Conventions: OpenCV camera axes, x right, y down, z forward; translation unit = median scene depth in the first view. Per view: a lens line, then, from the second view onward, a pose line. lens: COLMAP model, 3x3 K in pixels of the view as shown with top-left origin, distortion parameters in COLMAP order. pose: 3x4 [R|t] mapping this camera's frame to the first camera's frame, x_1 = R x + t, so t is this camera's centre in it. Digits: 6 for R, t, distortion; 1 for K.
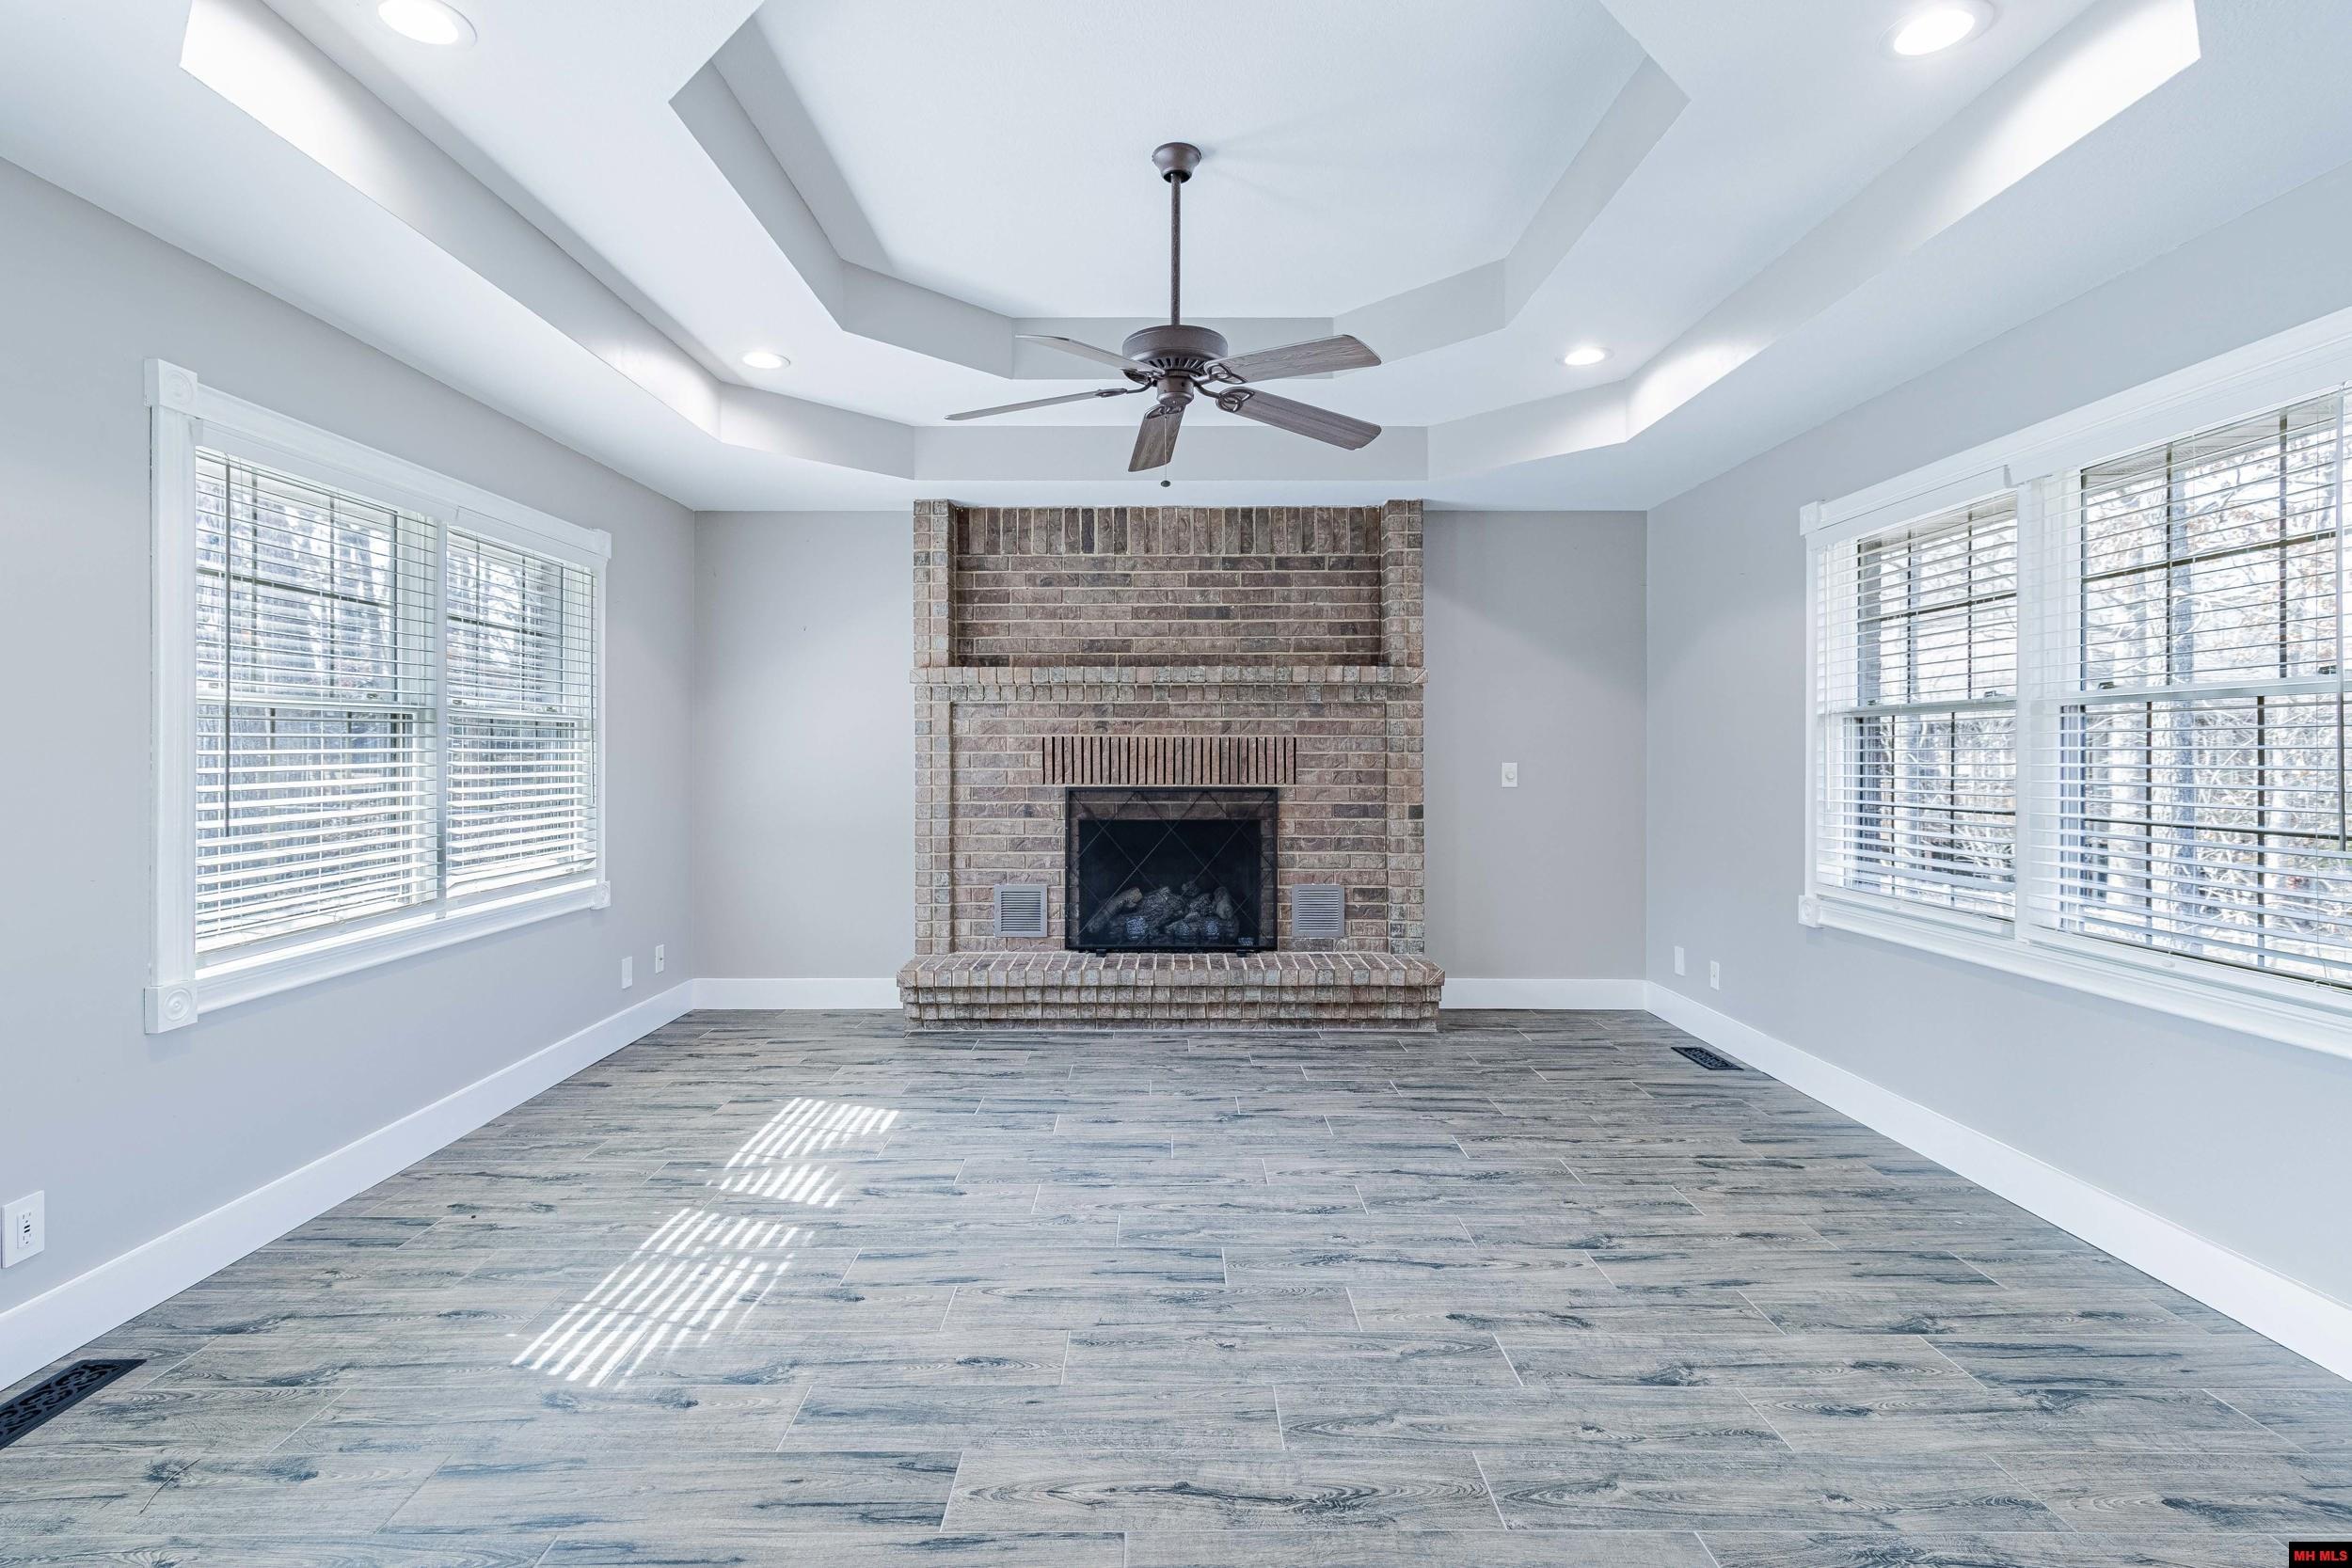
lens RADIAL K [[1156.4, 0, 1222.9], [0, 1156.4, 748.8], [0, 0, 1]] dist [-0.000019, 0.000904]
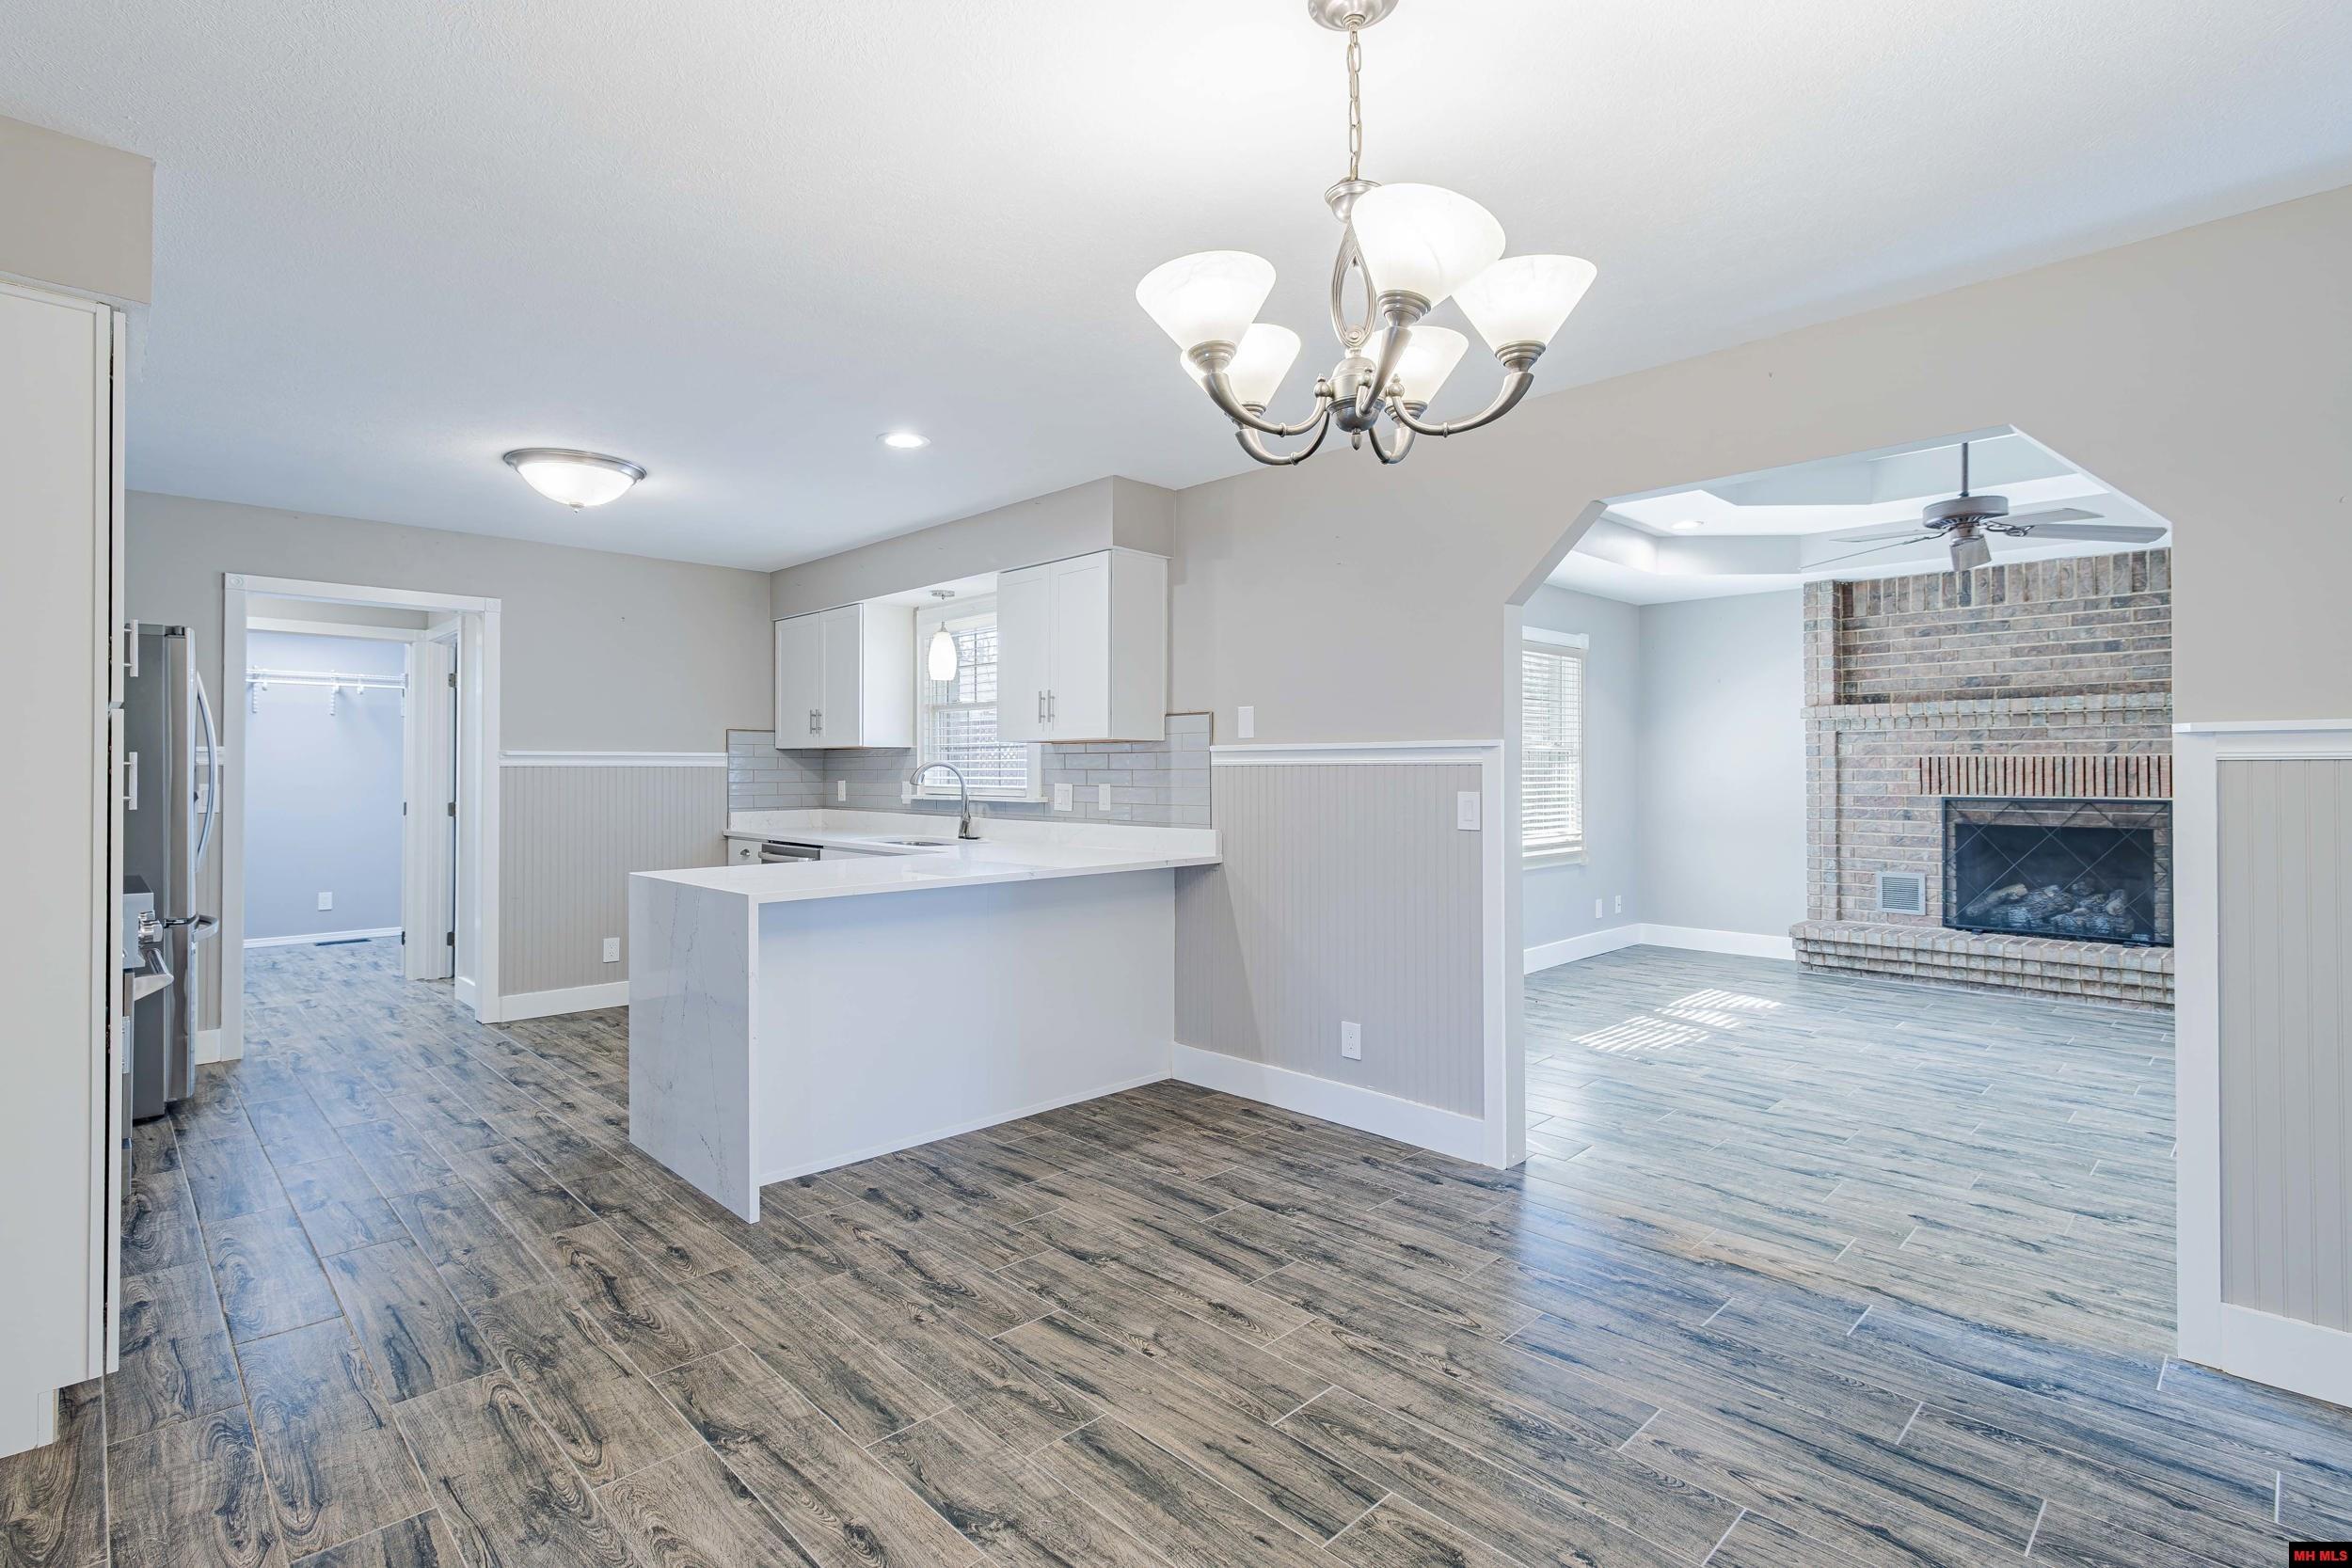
lens RADIAL K [[1117.8, 0, 1099.1], [0, 1117.8, 759.8], [0, 0, 1]] dist [0.002646, 0.000012]
pose [[0.647150, -0.007442, -0.762327, 0.200229], [0.005398, 0.999972, -0.005180, -0.005844], [0.762344, -0.000763, 0.647172, -0.486292]]
